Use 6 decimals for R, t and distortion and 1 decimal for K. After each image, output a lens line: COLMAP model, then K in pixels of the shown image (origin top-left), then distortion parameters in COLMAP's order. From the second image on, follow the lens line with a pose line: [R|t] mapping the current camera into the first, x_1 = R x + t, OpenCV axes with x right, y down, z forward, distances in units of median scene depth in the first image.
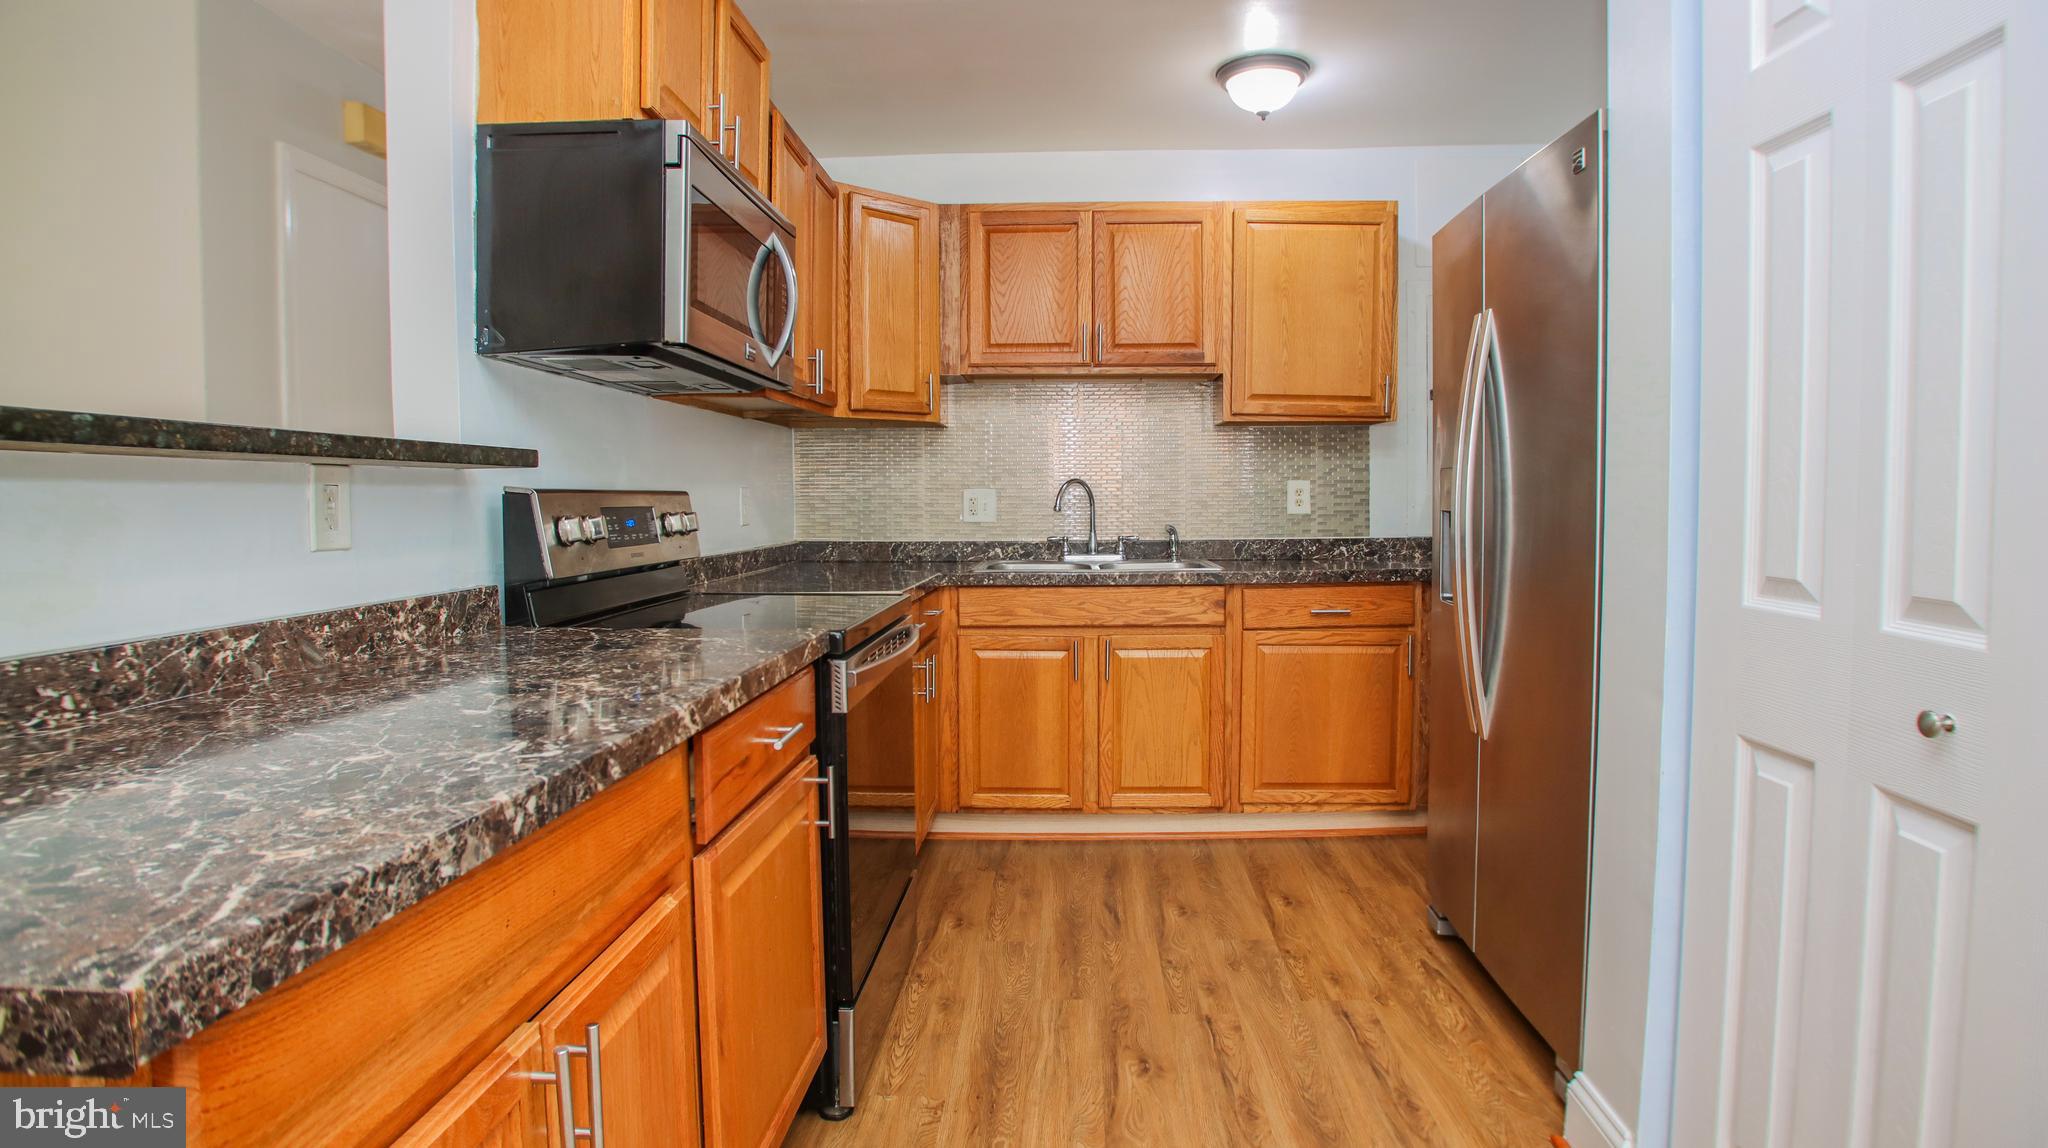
lens RADIAL K [[1071.6, 0, 1025.9], [0, 1071.6, 556.3], [0, 0, 1]] dist [-0.086136, 0.034143]
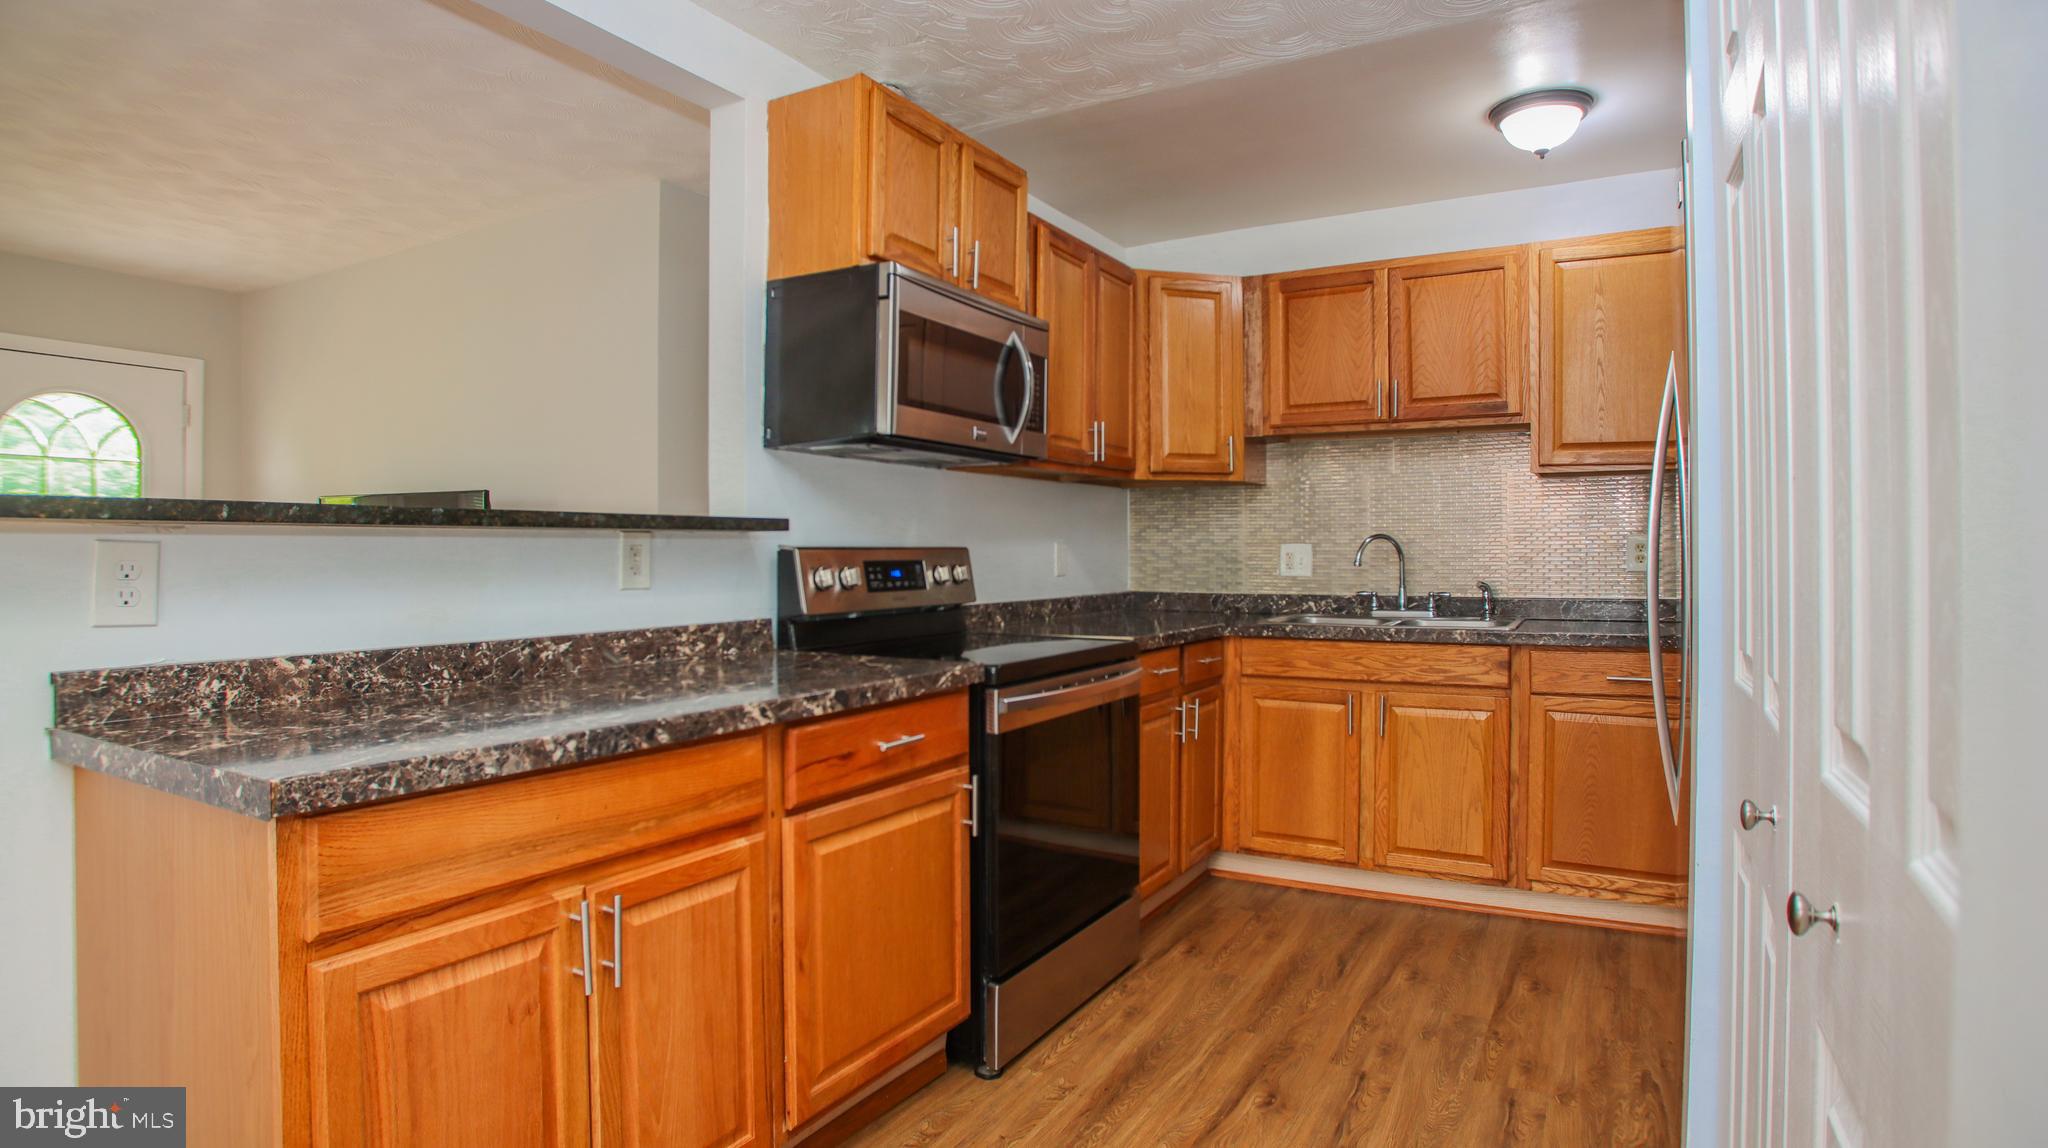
lens RADIAL K [[1065.7, 0, 1000.7], [0, 1065.7, 554.1], [0, 0, 1]] dist [-0.094888, 0.052131]
pose [[0.883054, 0.003959, -0.469256, 0.221758], [-0.026932, 0.998744, -0.042255, -0.002820], [0.468499, 0.049951, 0.882051, -0.036925]]
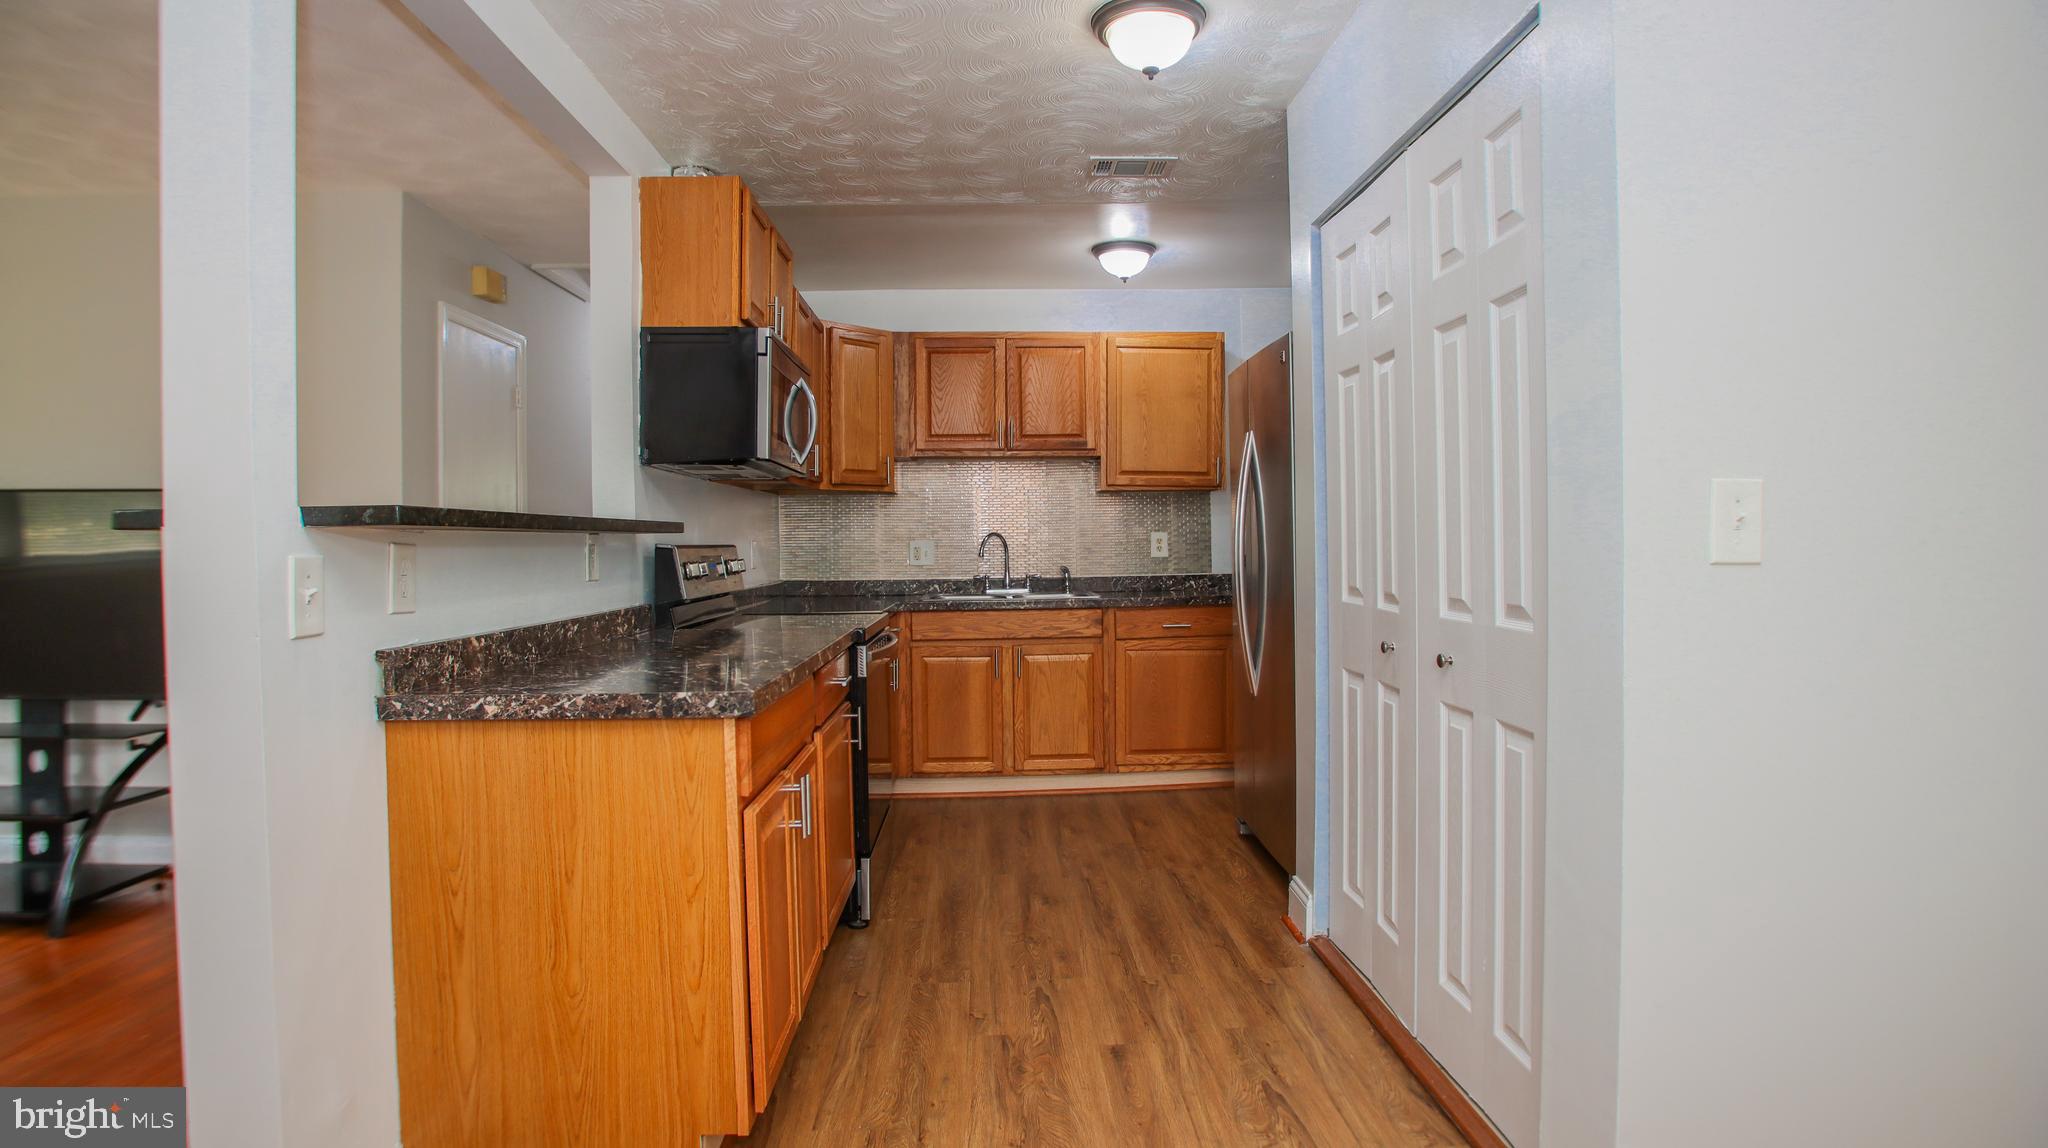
lens RADIAL K [[1065.7, 0, 1000.7], [0, 1065.7, 554.1], [0, 0, 1]] dist [-0.094888, 0.052131]
pose [[0.998071, -0.007686, 0.061606, -0.032561], [0.010388, 0.998992, -0.043664, 0.015763], [-0.061208, 0.044220, 0.997145, -0.390143]]
